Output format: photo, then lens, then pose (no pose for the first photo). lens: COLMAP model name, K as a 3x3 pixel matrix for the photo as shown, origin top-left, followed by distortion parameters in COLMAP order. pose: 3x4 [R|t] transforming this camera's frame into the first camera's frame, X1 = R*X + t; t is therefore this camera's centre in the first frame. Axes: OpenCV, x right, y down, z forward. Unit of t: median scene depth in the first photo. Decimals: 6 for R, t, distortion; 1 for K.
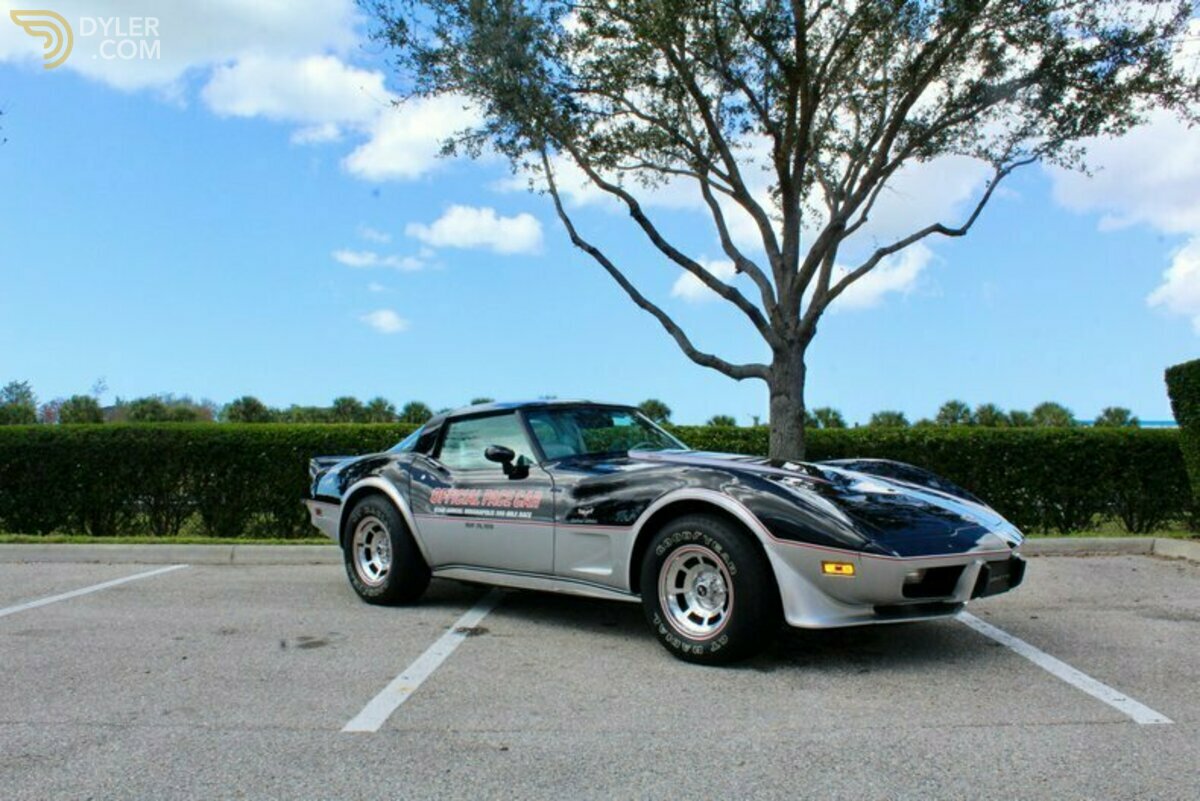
lens RADIAL K [[1062.3, 0, 601.0], [0, 1062.3, 403.7], [0, 0, 1]] dist [-0.166866, 0.165767]
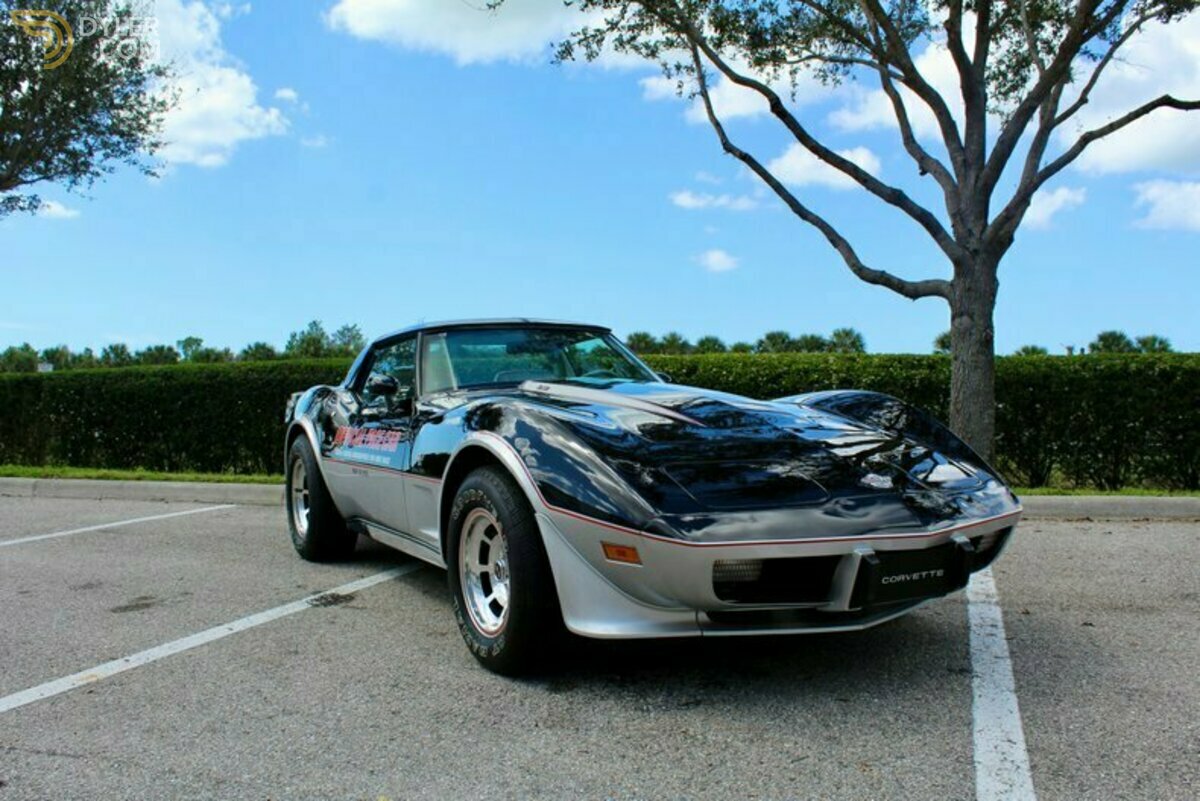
lens RADIAL K [[1062.3, 0, 601.0], [0, 1062.3, 403.7], [0, 0, 1]] dist [-0.166866, 0.165767]
pose [[0.957446, -0.000968, -0.288611, 0.132715], [0.018895, 0.998059, 0.059333, 0.007103], [0.287994, -0.062261, 0.955606, 0.116699]]
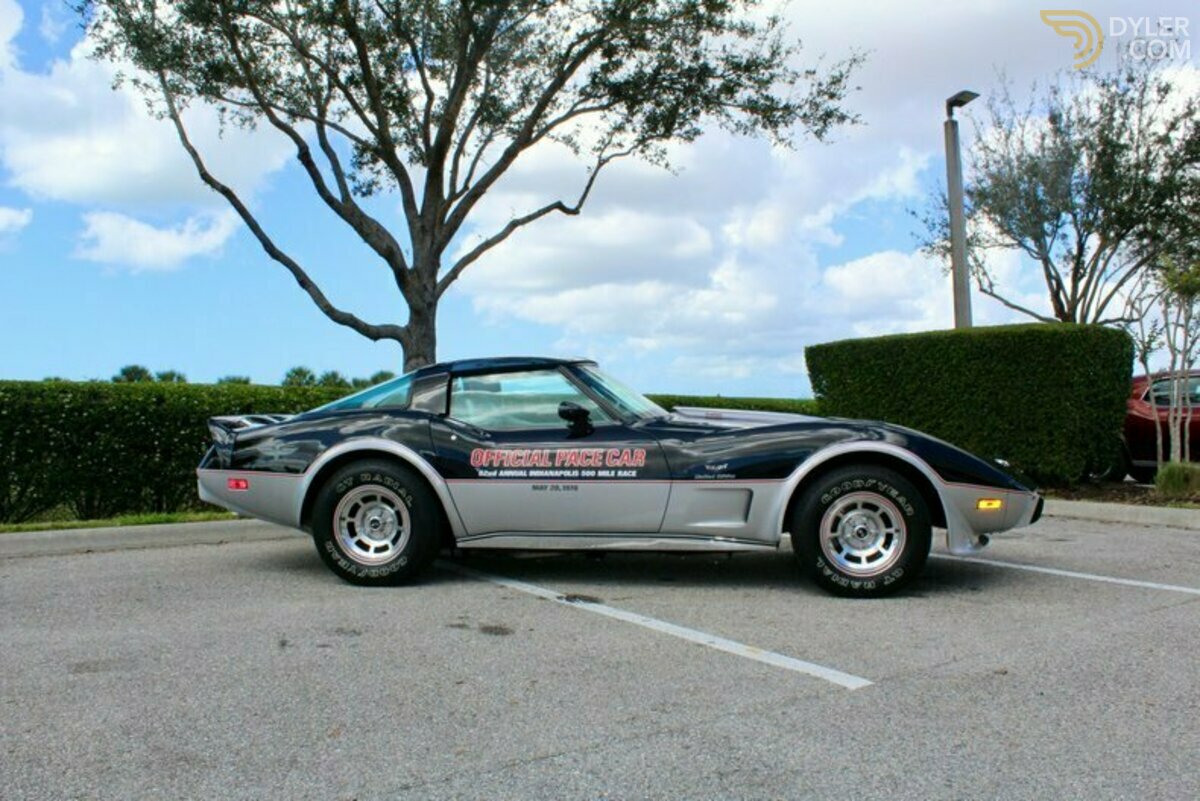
lens RADIAL K [[1062.2, 0, 593.5], [0, 1062.2, 399.4], [0, 0, 1]] dist [-0.170380, 0.176372]
pose [[0.808199, 0.009628, 0.588831, -0.279722], [-0.026253, 0.999461, 0.019690, 0.007659], [-0.588324, -0.031372, 0.808017, 0.096830]]
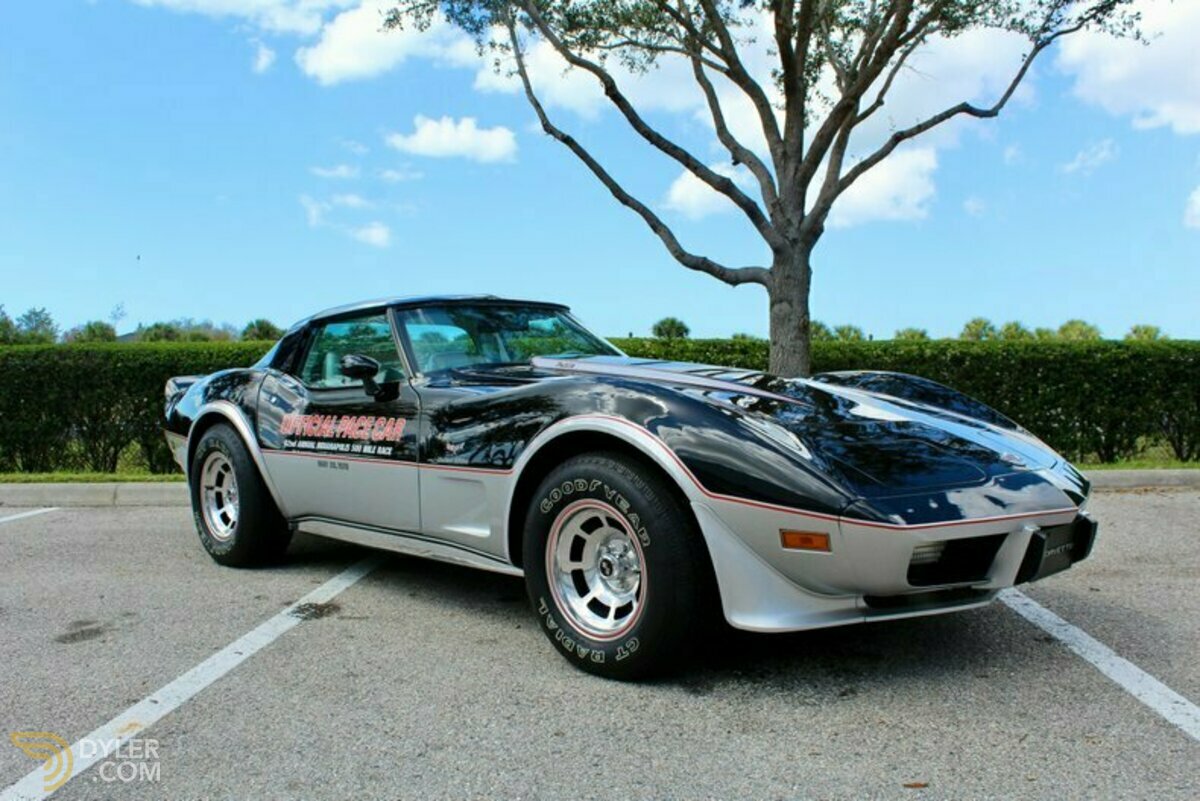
lens RADIAL K [[1062.3, 0, 601.0], [0, 1062.3, 403.7], [0, 0, 1]] dist [-0.166866, 0.165767]
pose [[0.999752, -0.007188, -0.021082, 0.037989], [0.008752, 0.997141, 0.075050, 0.008491], [0.020482, -0.075216, 0.996957, 0.120832]]
